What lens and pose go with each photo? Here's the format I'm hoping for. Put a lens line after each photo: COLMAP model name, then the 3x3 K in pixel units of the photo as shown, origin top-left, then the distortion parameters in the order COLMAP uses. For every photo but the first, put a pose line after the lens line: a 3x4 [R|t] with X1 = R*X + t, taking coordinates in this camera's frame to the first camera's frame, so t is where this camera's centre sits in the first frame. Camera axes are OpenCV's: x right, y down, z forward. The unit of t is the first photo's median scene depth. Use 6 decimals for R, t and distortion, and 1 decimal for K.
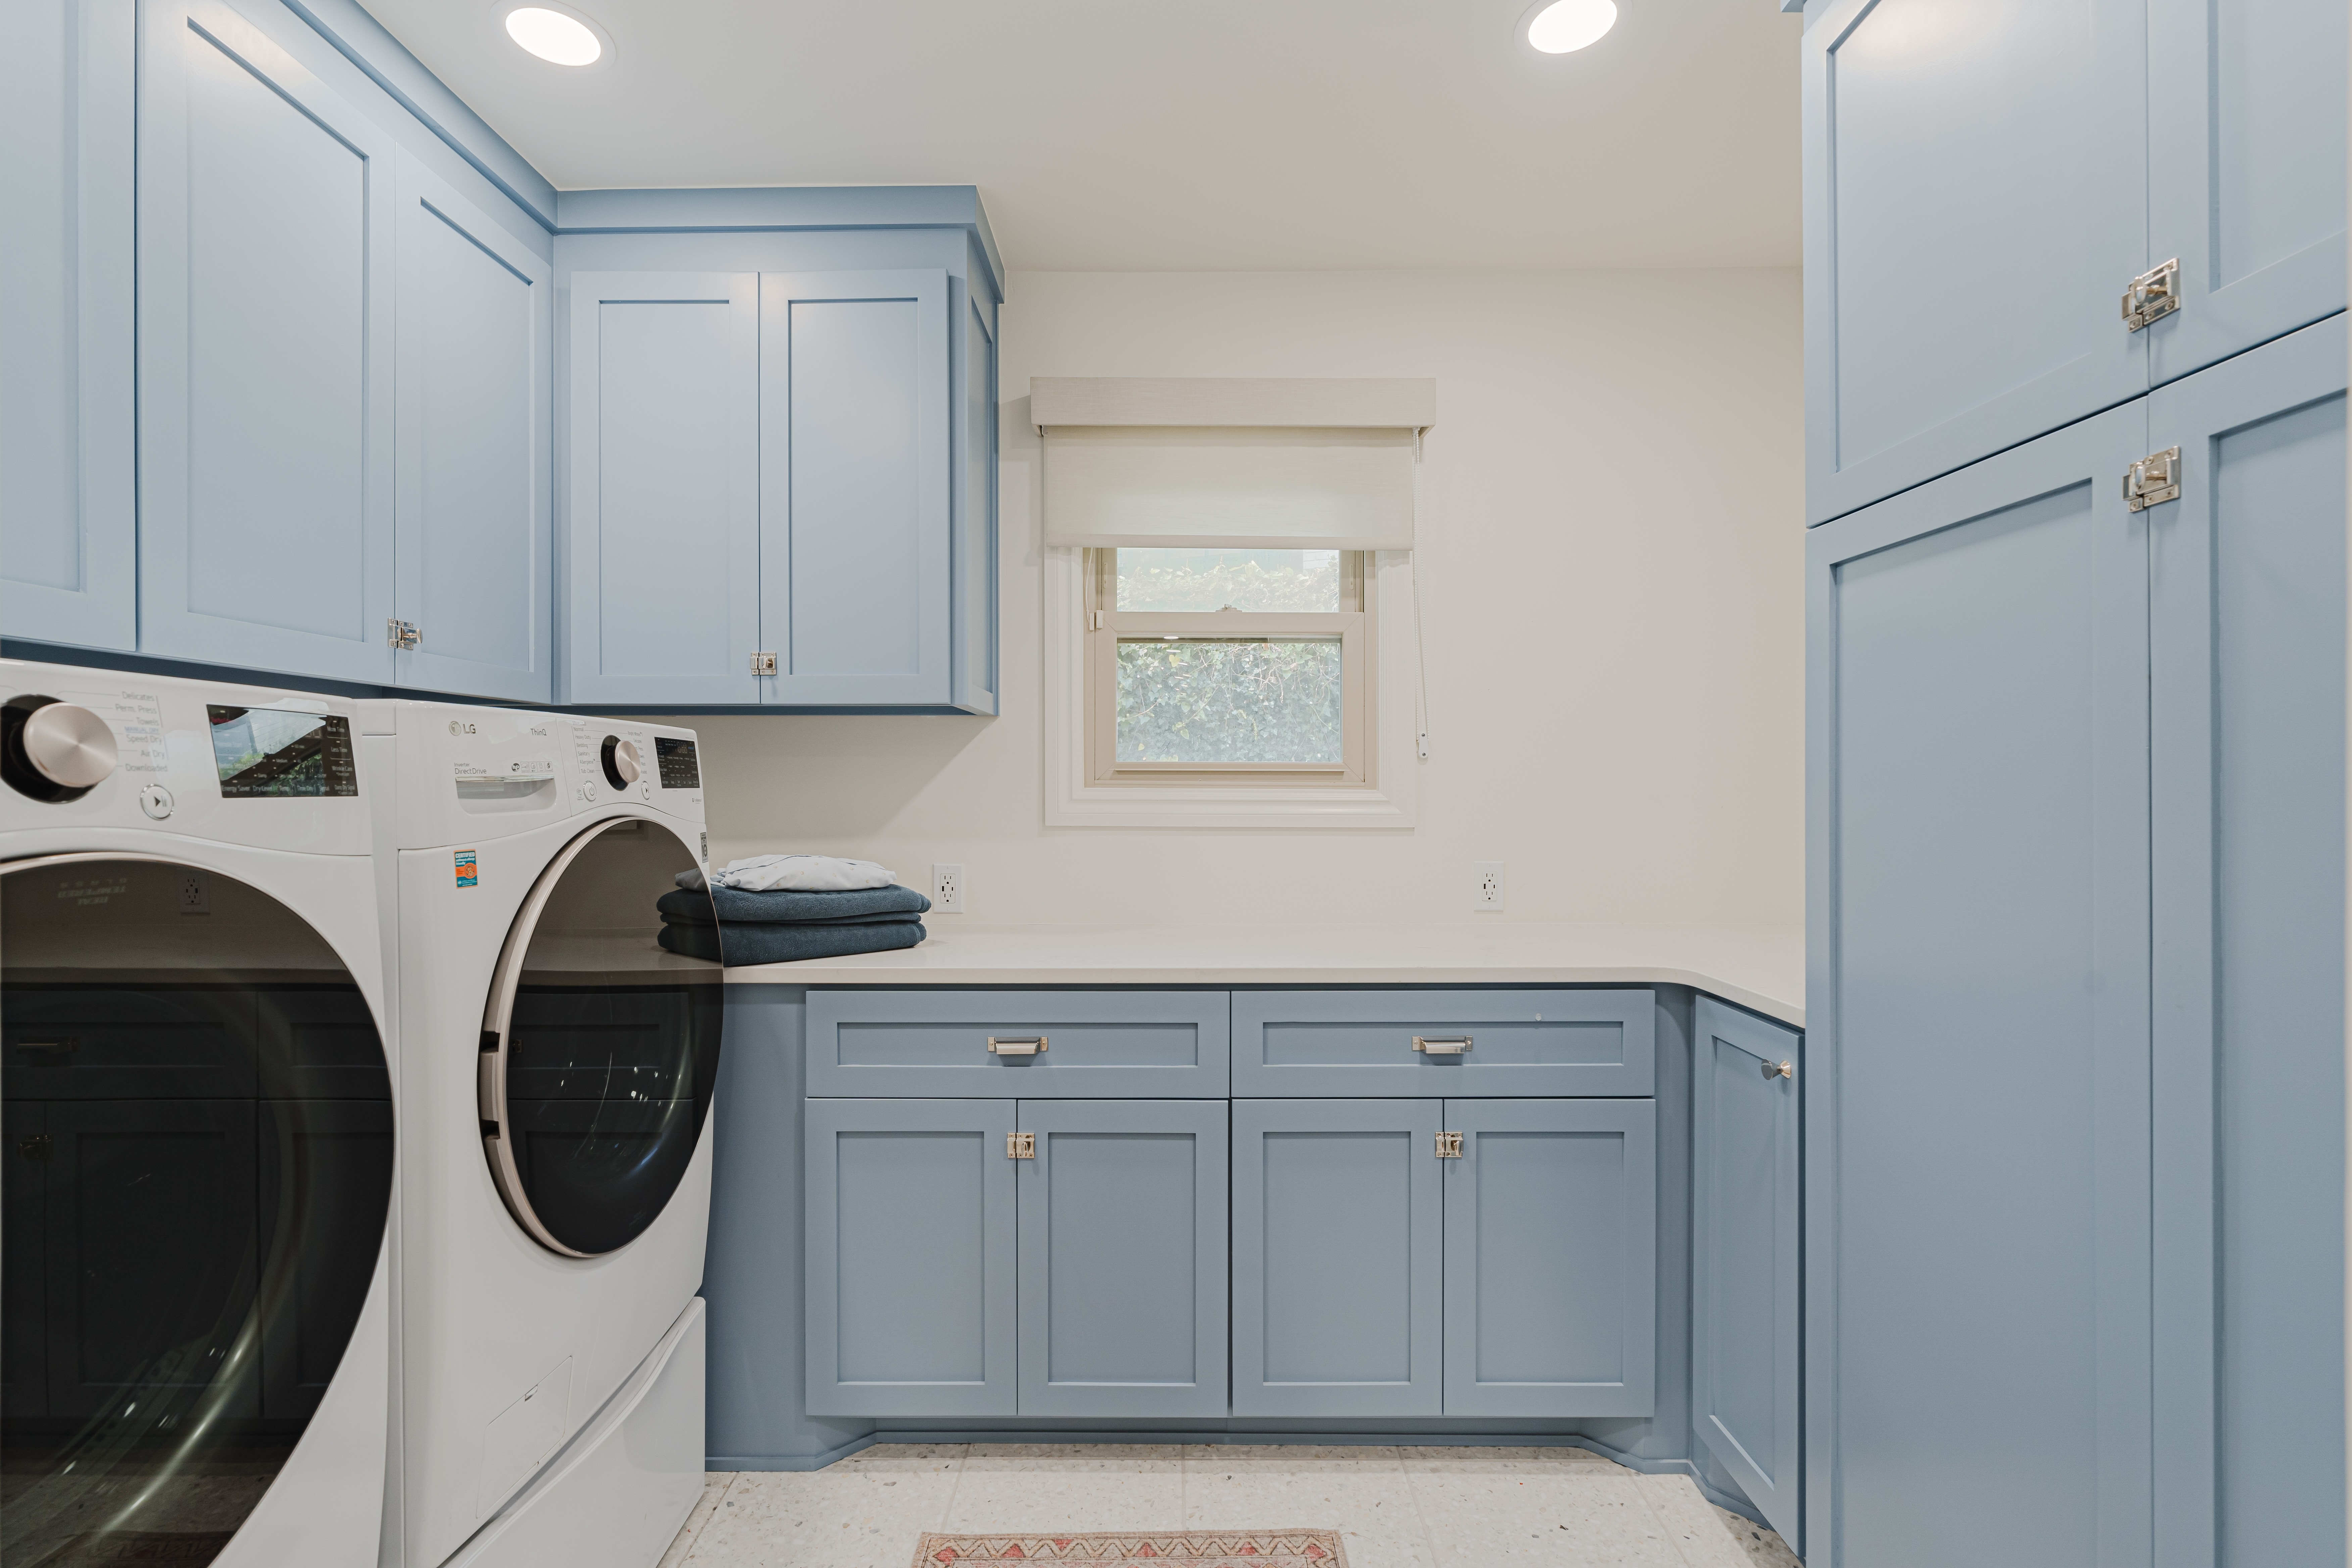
lens RADIAL K [[1072.0, 0, 1177.1], [0, 1072.0, 782.0], [0, 0, 1]] dist [-0.008152, 0.003401]
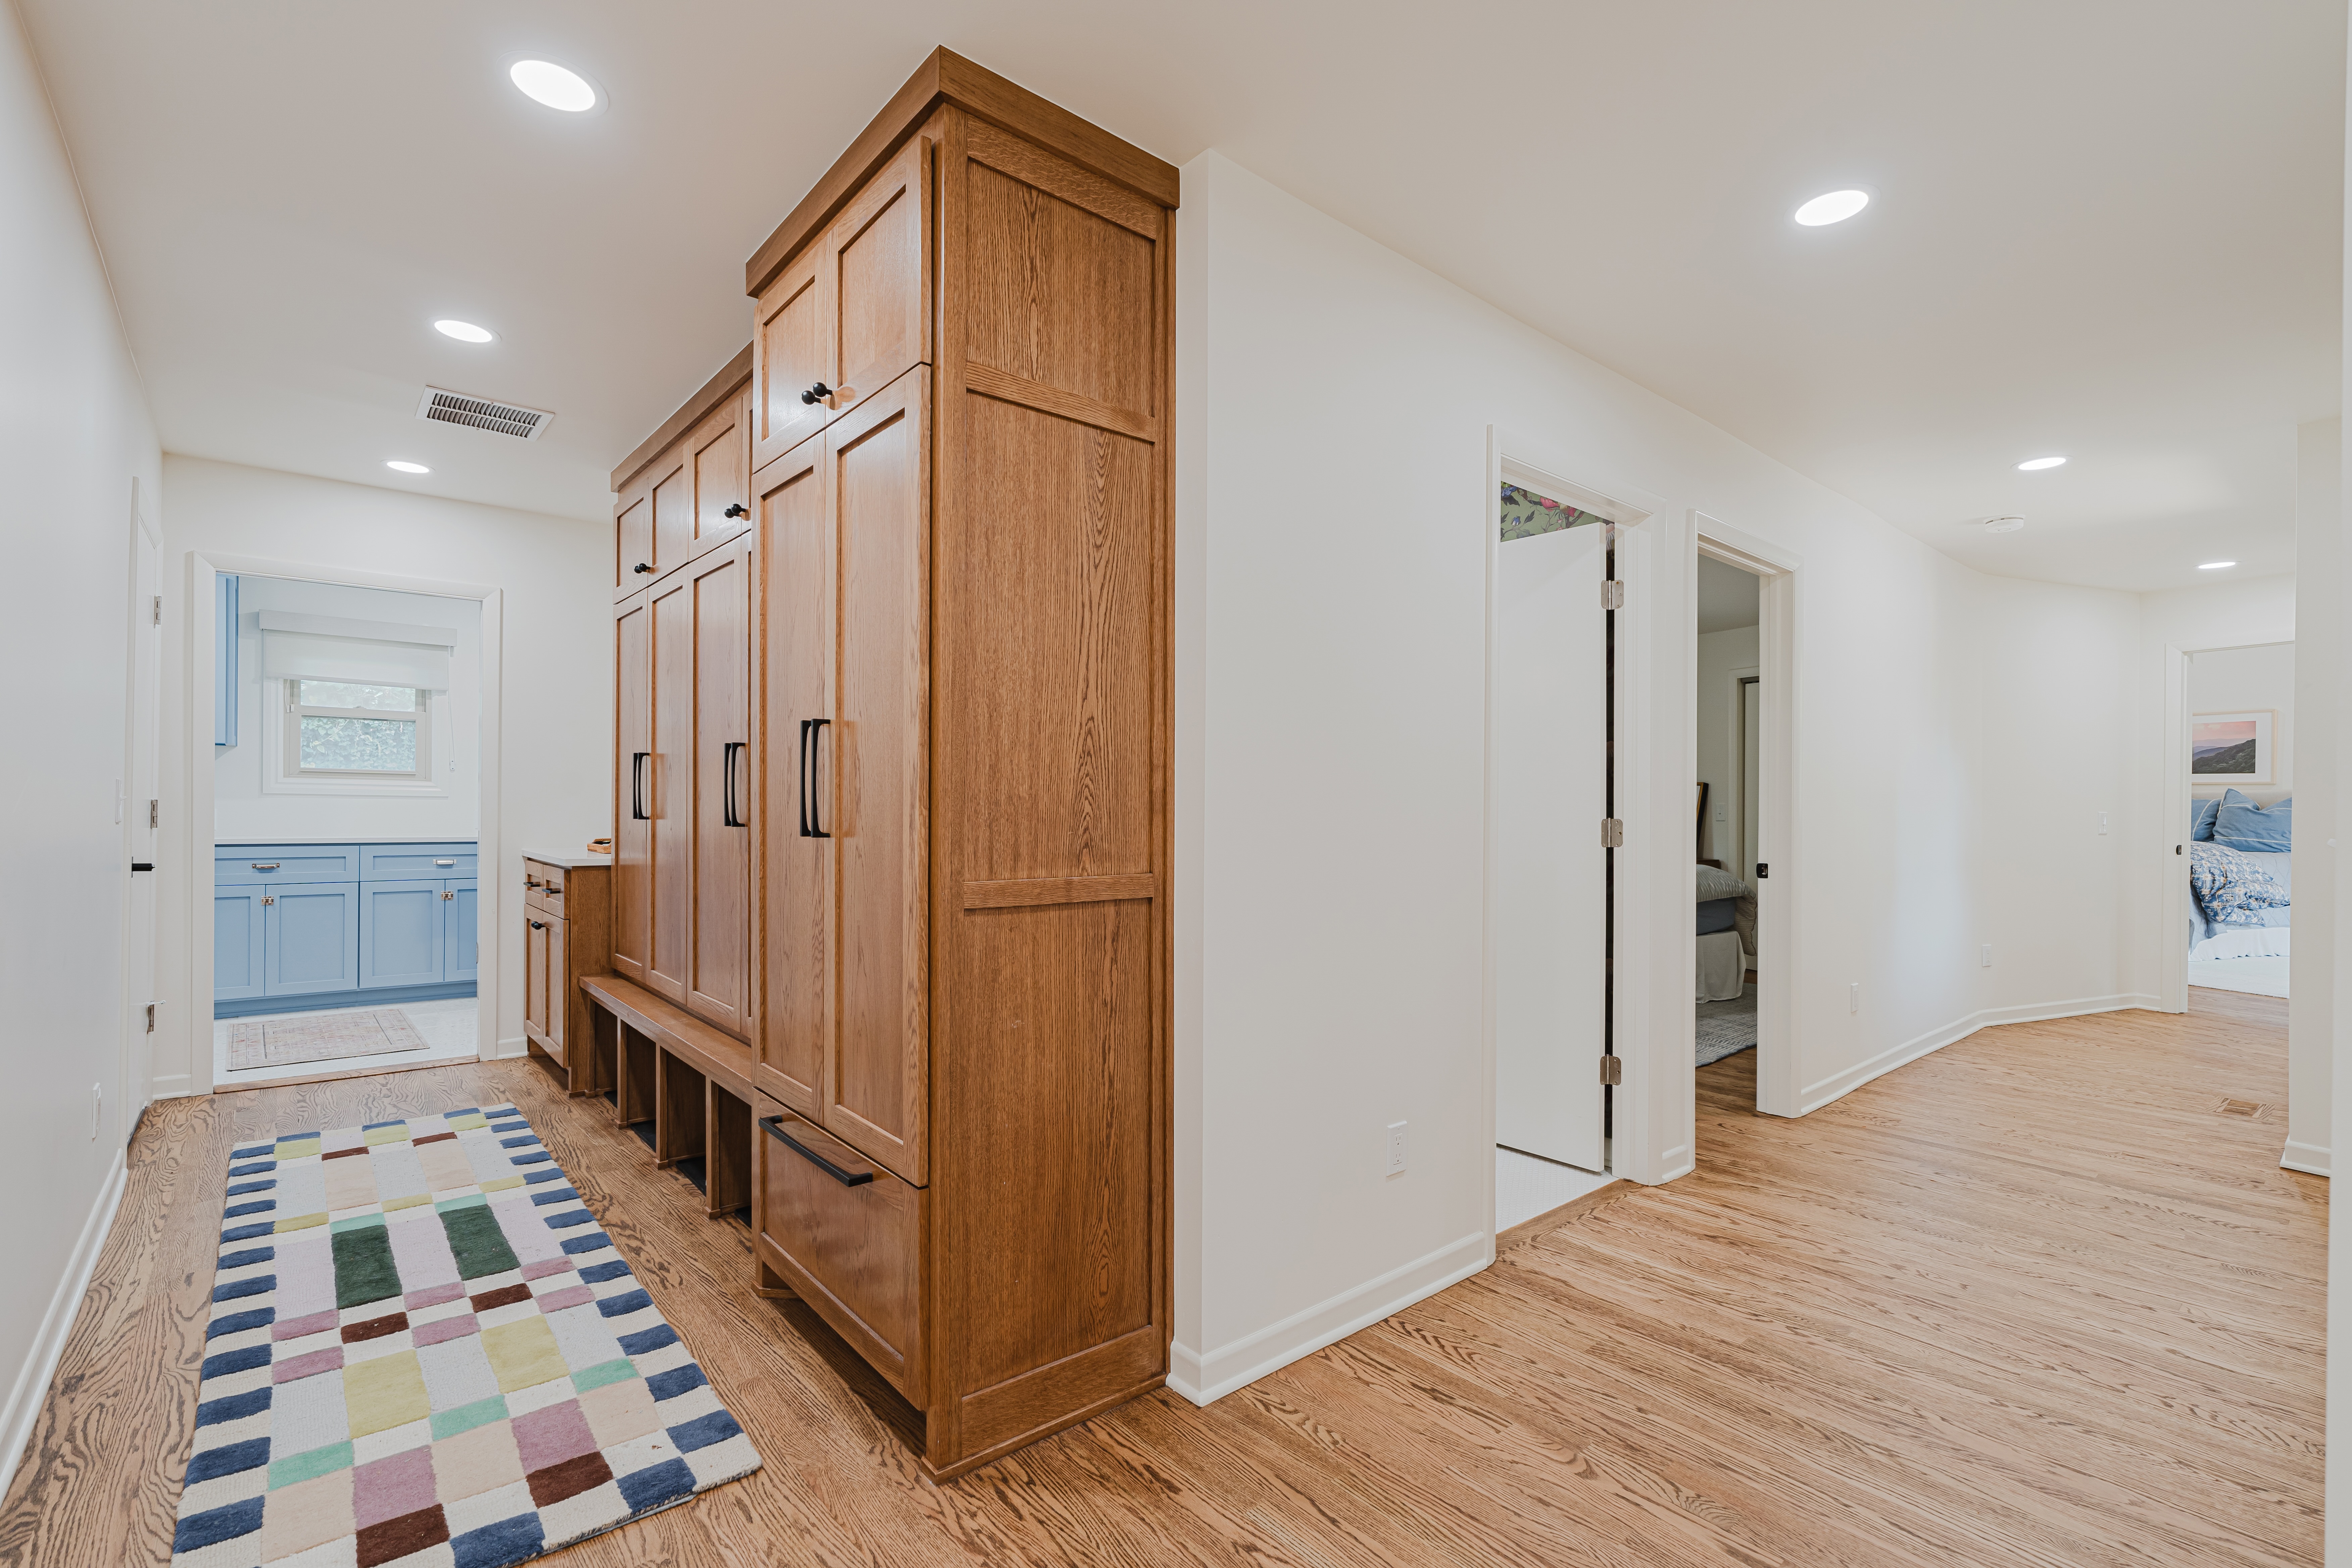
lens RADIAL K [[1072.0, 0, 1181.3], [0, 1072.0, 800.6], [0, 0, 1]] dist [-0.008152, 0.003401]
pose [[0.759832, 0.008399, 0.650065, -0.113543], [-0.010867, 0.999941, -0.000217, 0.033516], [-0.650029, -0.006899, 0.759878, -2.124323]]
